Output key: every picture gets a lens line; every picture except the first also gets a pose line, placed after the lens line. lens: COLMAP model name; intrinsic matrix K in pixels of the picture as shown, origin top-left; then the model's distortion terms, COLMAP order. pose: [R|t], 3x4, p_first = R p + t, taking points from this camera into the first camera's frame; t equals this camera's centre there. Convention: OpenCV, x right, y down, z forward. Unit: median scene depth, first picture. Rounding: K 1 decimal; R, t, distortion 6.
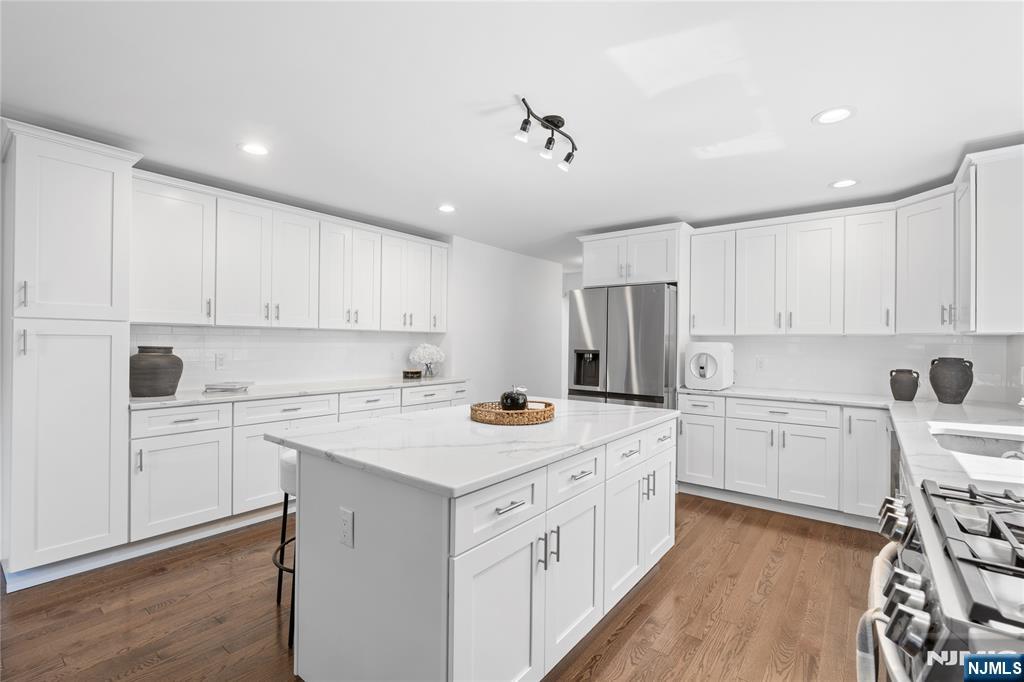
lens RADIAL K [[459.3, 0, 513.6], [0, 459.3, 341.6], [0, 0, 1]] dist [-0.004015, -0.000101]
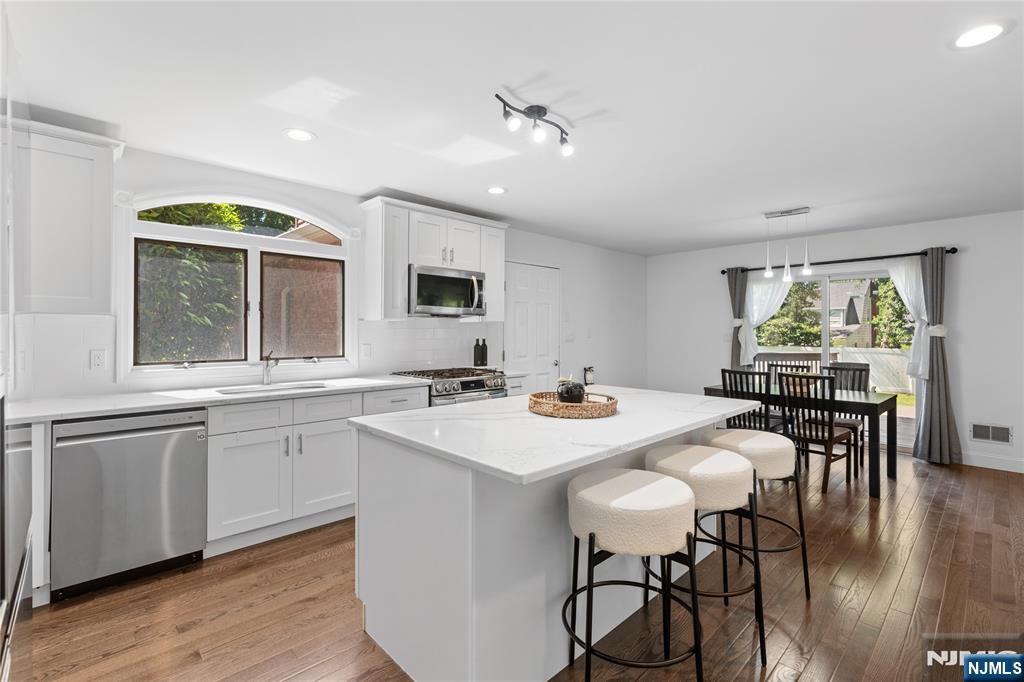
lens RADIAL K [[459.2, 0, 507.5], [0, 459.2, 329.6], [0, 0, 1]] dist [-0.001997, -0.000452]
pose [[-0.987368, -0.017503, 0.157475, -0.013293], [-0.017187, 0.999847, 0.003367, -0.005120], [-0.157509, 0.000618, -0.987517, 1.306507]]
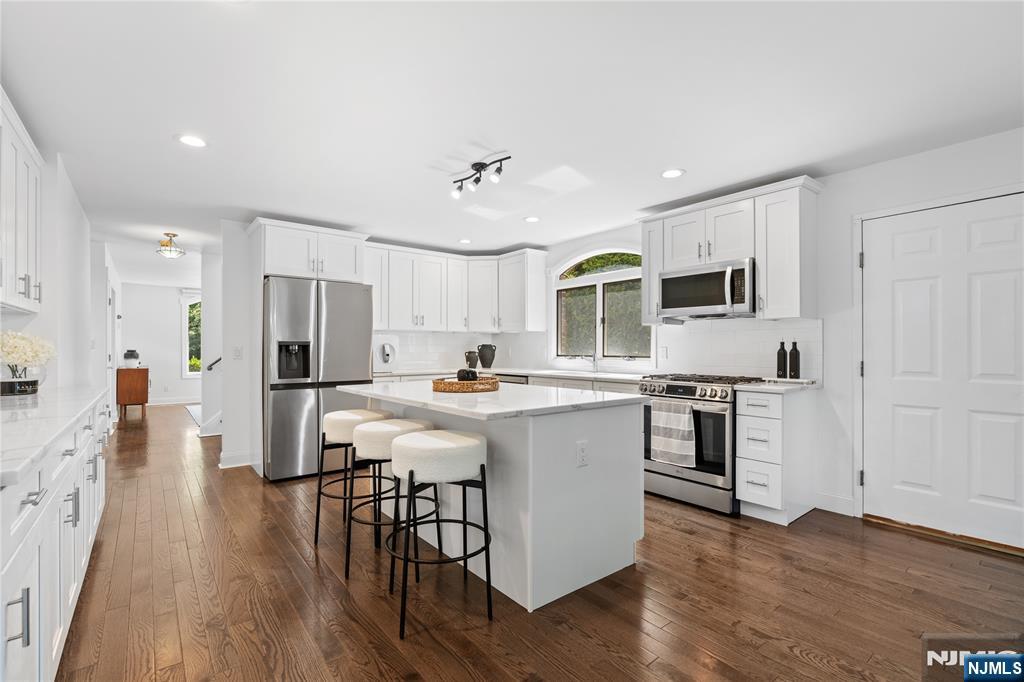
lens RADIAL K [[465.8, 0, 514.2], [0, 465.8, 340.0], [0, 0, 1]] dist [-0.000879, 0.000274]
pose [[0.231215, 0.005013, 0.972890, -0.807708], [0.002424, 0.999981, -0.005729, 0.025346], [-0.972900, 0.003683, 0.231199, 0.380238]]
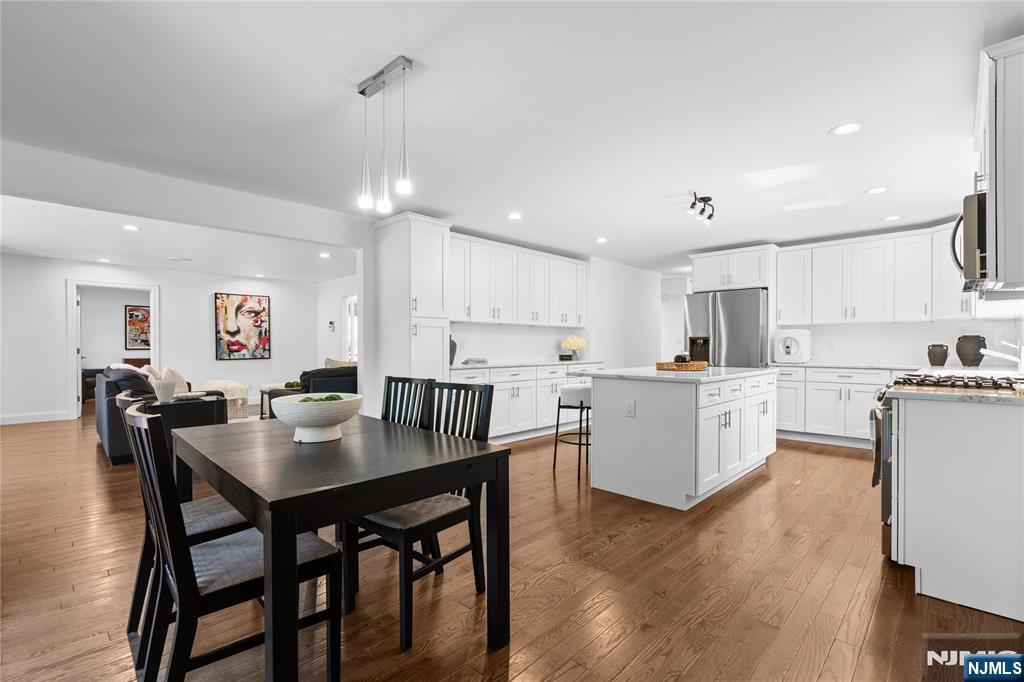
lens RADIAL K [[465.3, 0, 514.6], [0, 465.3, 349.8], [0, 0, 1]] dist [-0.000435, 0.000289]
pose [[0.994825, -0.011065, -0.100998, -0.300579], [0.012083, 0.999882, 0.009477, 0.043509], [0.100881, -0.010649, 0.994841, -0.546107]]
